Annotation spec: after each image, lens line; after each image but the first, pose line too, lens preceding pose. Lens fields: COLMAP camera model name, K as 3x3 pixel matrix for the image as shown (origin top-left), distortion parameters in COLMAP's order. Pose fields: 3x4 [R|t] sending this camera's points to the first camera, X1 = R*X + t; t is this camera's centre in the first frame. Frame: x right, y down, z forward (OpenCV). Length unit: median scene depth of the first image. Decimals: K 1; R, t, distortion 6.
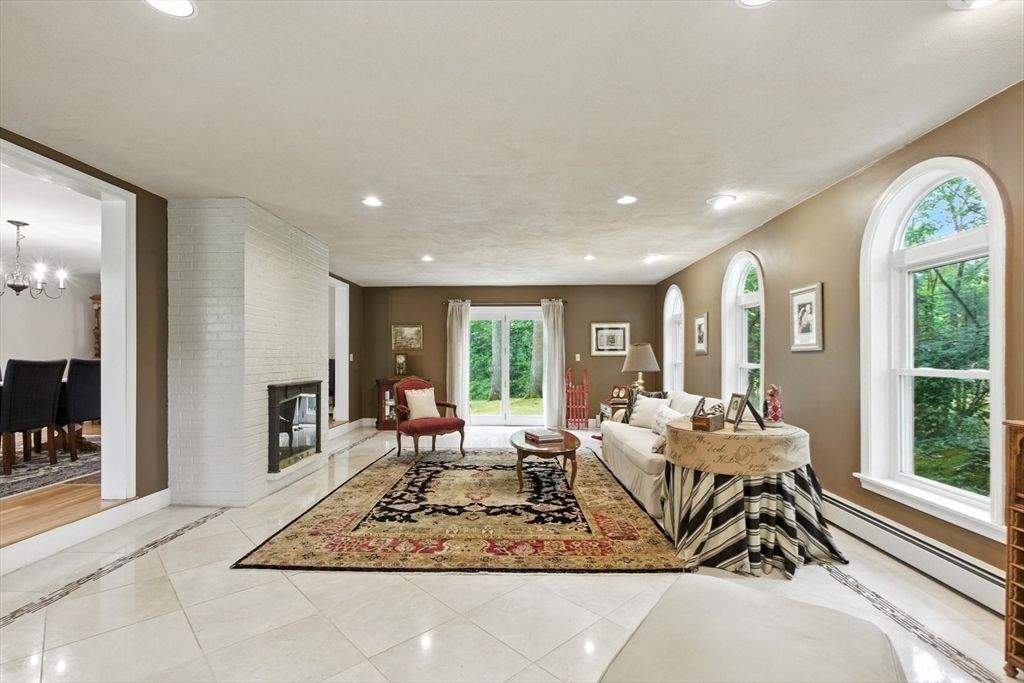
lens RADIAL K [[467.6, 0, 512.6], [0, 467.6, 350.5], [0, 0, 1]] dist [-0.006914, 0.002398]
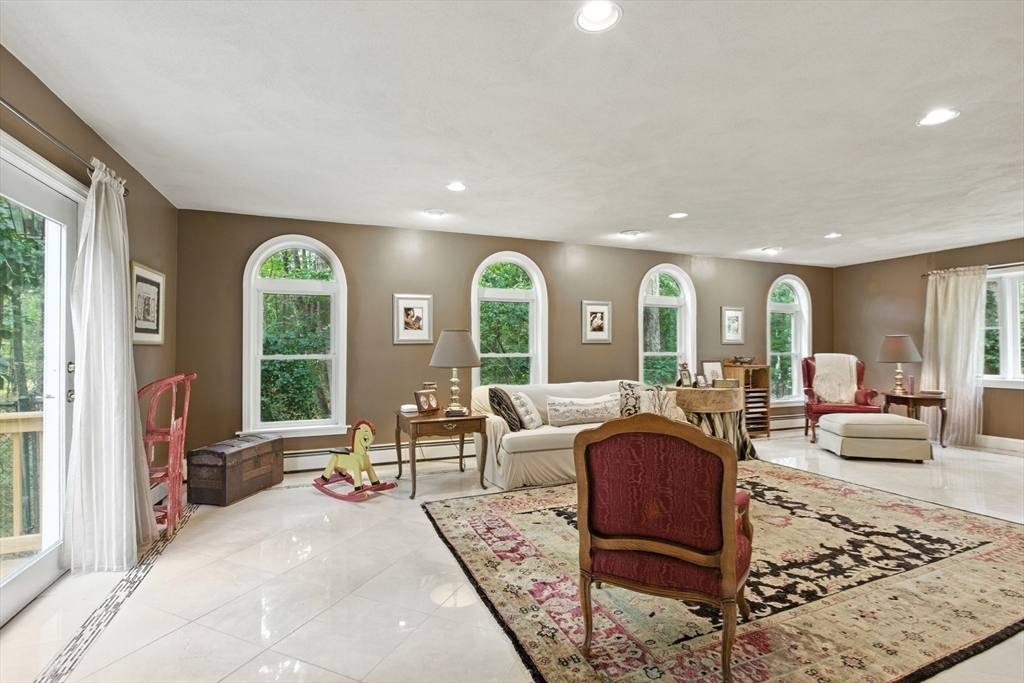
lens RADIAL K [[467.6, 0, 513.9], [0, 467.6, 346.8], [0, 0, 1]] dist [-0.006914, 0.002398]
pose [[-0.389089, 0.001963, 0.921198, -0.687470], [-0.014061, 0.999869, -0.008070, 0.029669], [-0.921093, -0.016093, -0.389010, 1.864063]]
